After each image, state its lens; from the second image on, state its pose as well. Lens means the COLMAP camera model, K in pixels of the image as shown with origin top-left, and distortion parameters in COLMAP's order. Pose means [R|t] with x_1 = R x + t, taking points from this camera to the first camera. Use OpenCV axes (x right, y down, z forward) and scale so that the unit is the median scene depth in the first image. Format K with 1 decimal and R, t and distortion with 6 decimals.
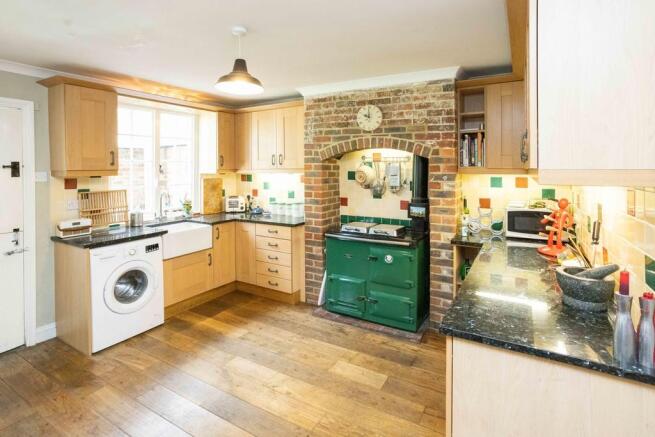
lens RADIAL K [[348.7, 0, 327.2], [0, 348.7, 205.2], [0, 0, 1]] dist [-0.003009, 0.031911]
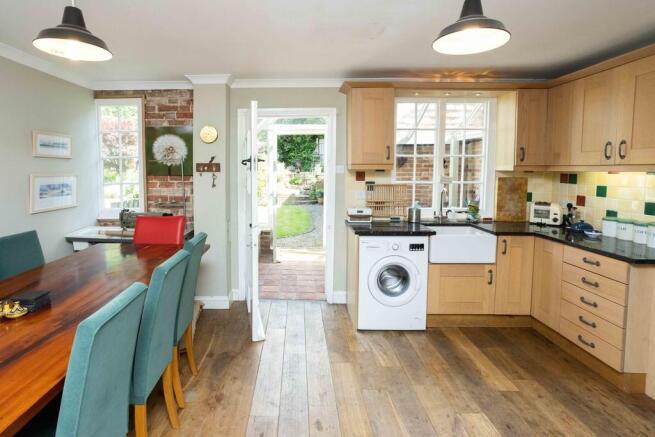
lens RADIAL K [[348.7, 0, 327.2], [0, 348.7, 205.2], [0, 0, 1]] dist [-0.003009, 0.031911]
pose [[0.513603, 0.097982, -0.852415, 0.142508], [-0.105439, 0.993136, 0.050627, -0.010473], [0.851525, 0.063875, 0.520408, 0.249153]]
